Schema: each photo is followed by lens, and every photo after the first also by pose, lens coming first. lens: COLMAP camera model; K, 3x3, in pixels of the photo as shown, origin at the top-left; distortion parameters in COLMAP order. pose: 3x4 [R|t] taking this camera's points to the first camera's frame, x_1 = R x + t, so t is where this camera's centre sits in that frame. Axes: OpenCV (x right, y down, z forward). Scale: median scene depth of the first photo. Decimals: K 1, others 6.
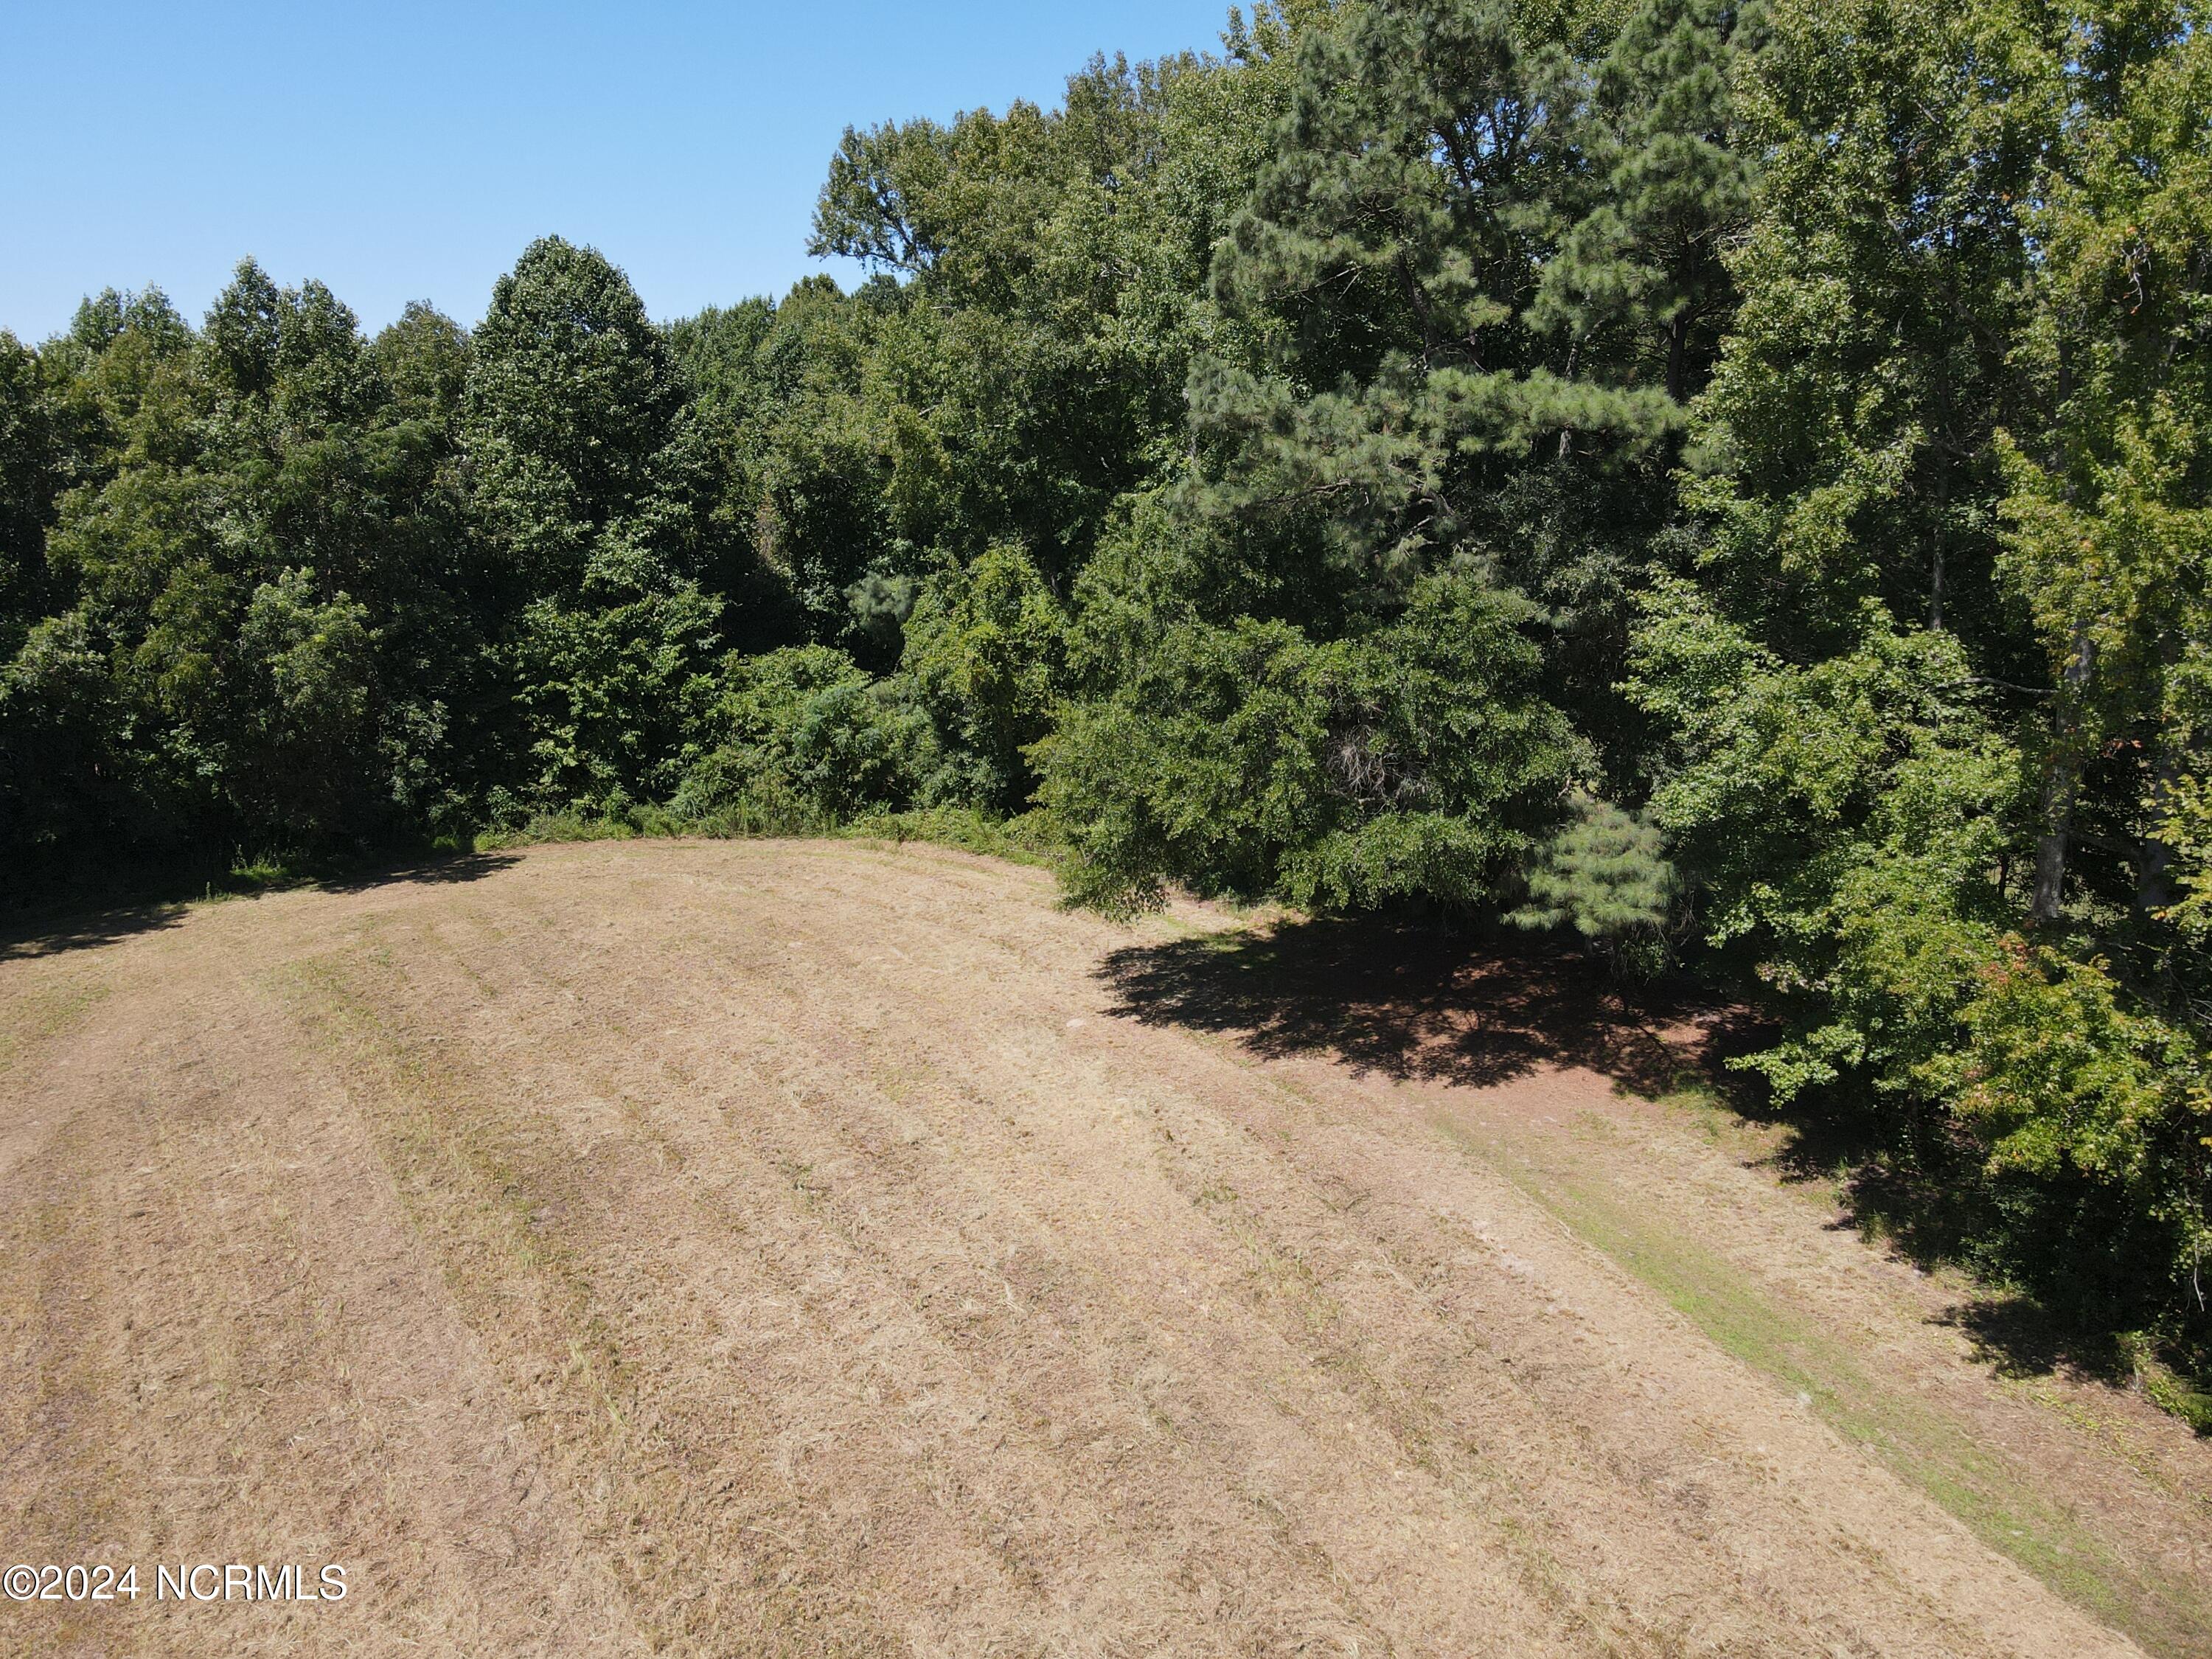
lens RADIAL K [[1611.9, 0, 1100.5], [0, 1611.9, 815.2], [0, 0, 1]] dist [0.010334, 0.011287]
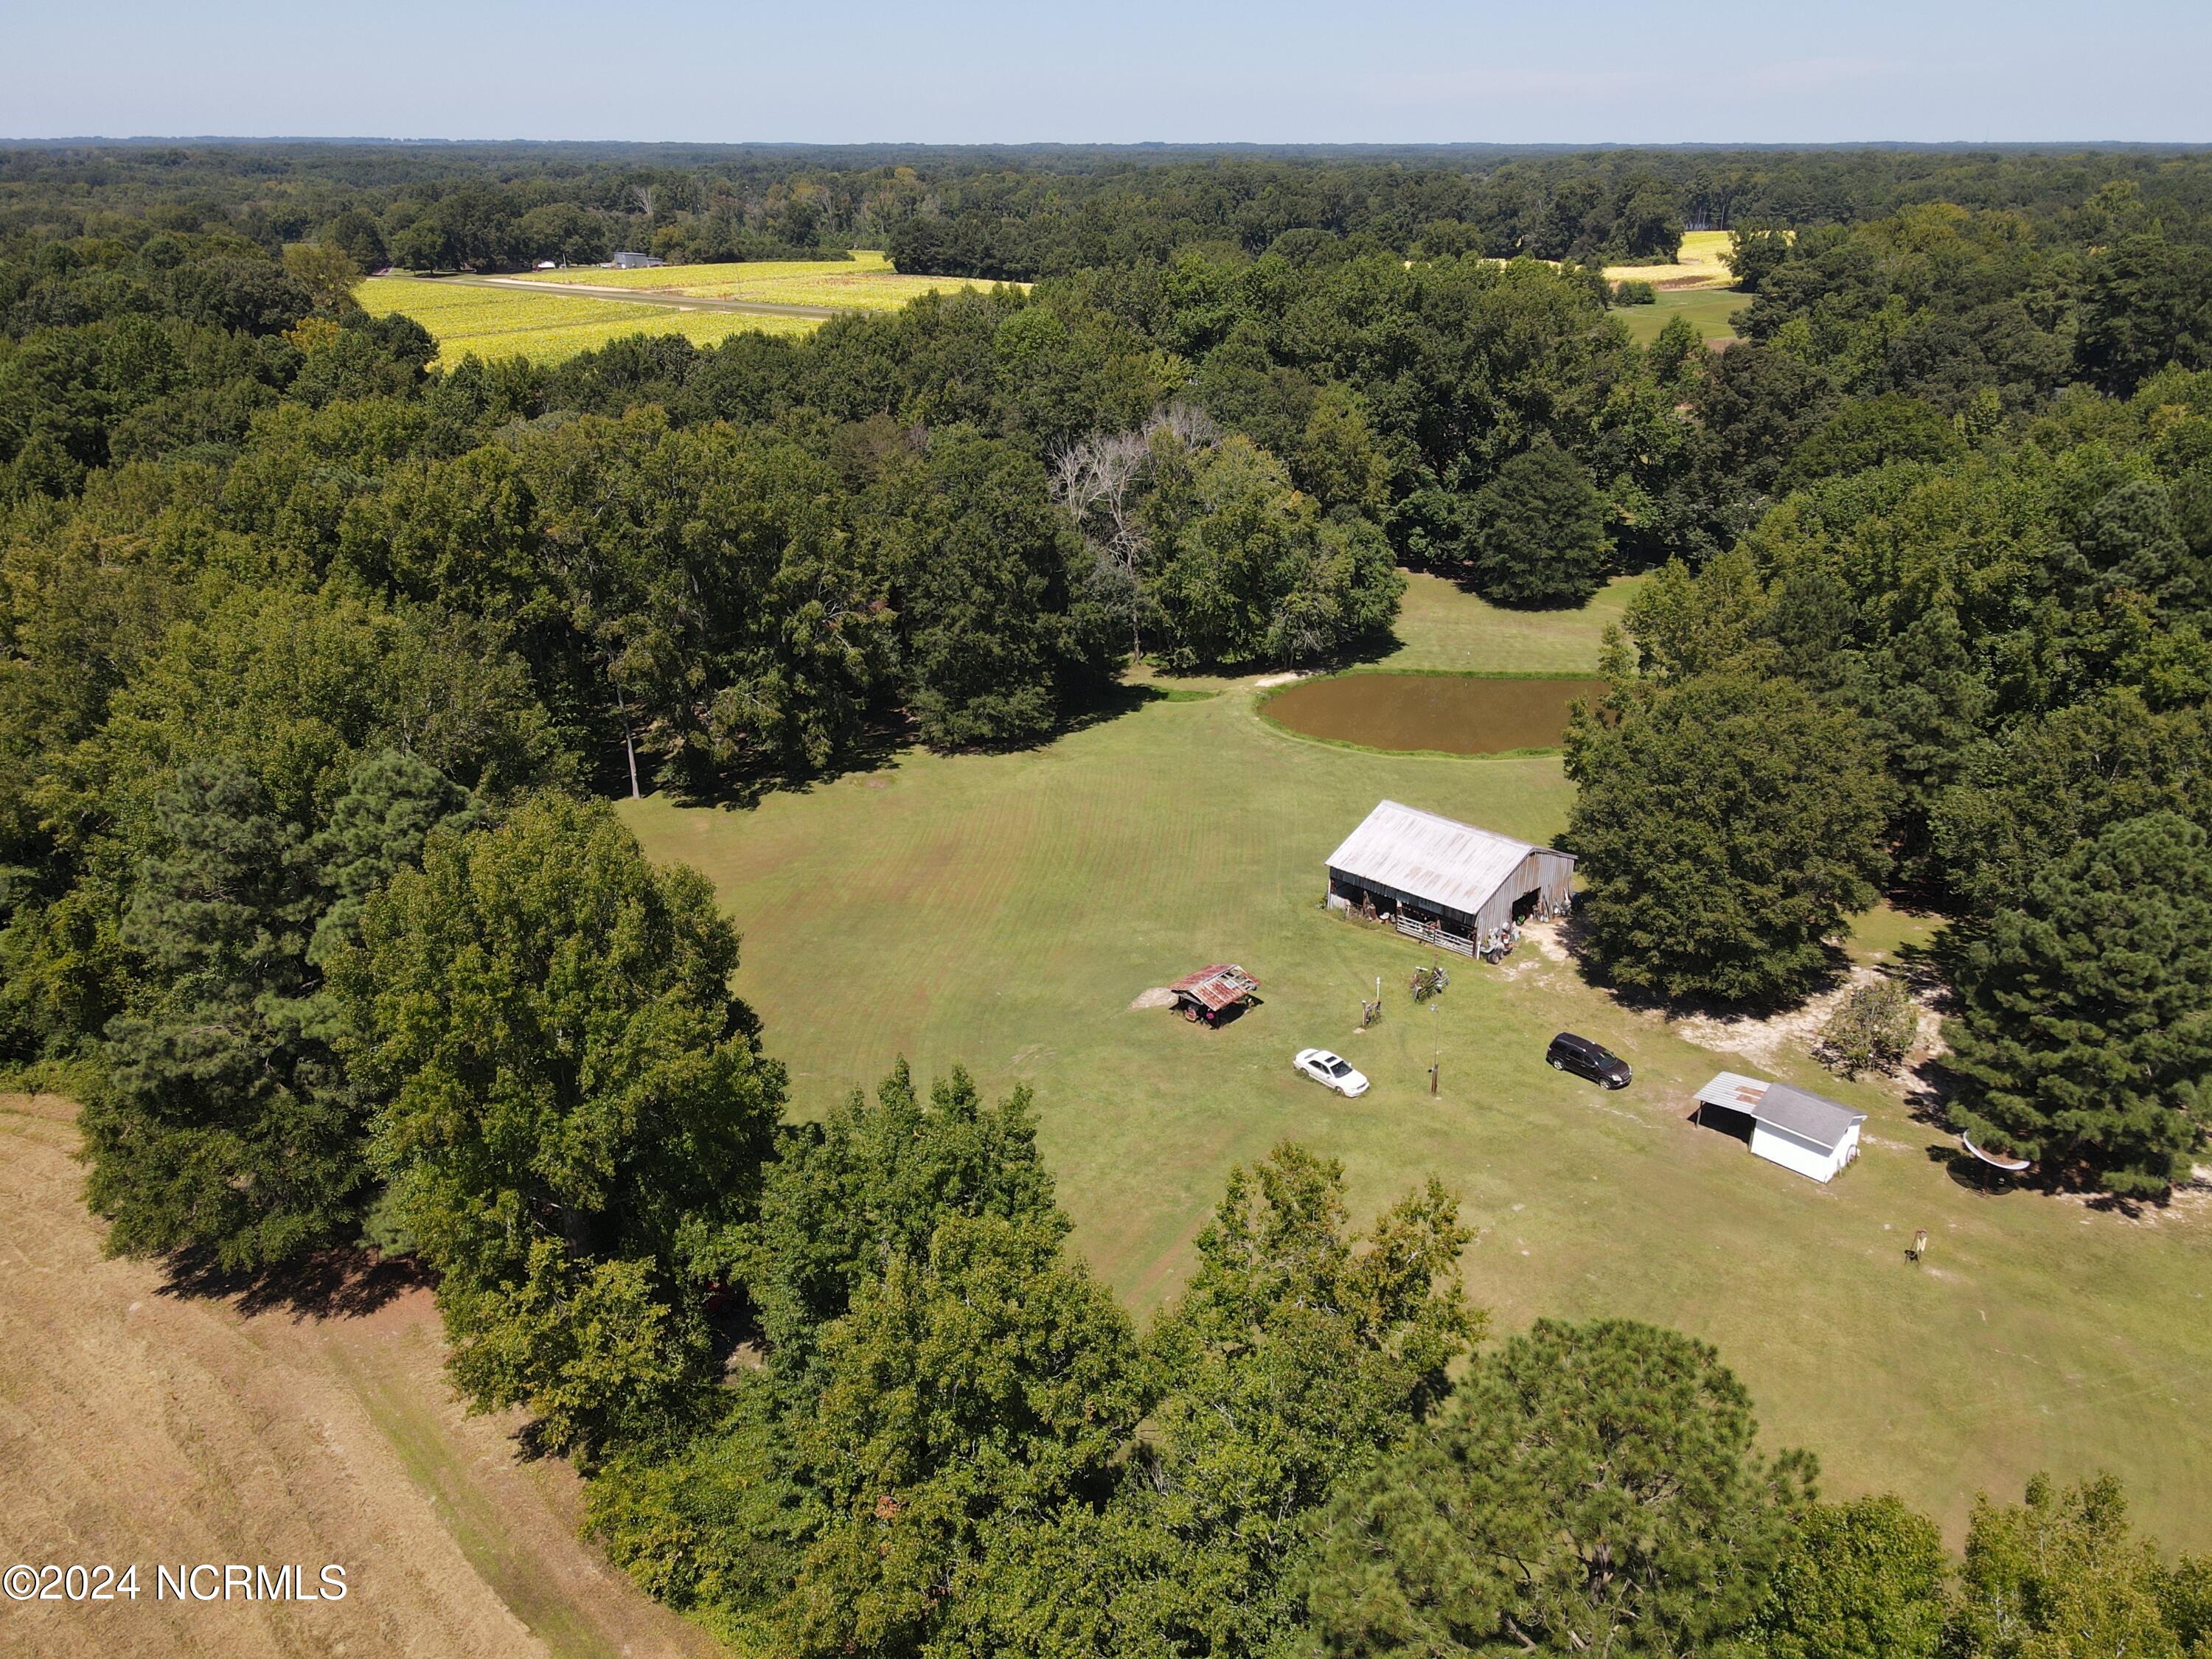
lens RADIAL K [[1573.6, 0, 1106.0], [0, 1573.6, 829.5], [0, 0, 1]] dist [0.022273, 0.003292]
pose [[0.916223, -0.142737, 0.374381, 0.385875], [0.072880, 0.978175, 0.194580, -0.648751], [-0.393984, -0.150994, 0.906630, -0.907449]]
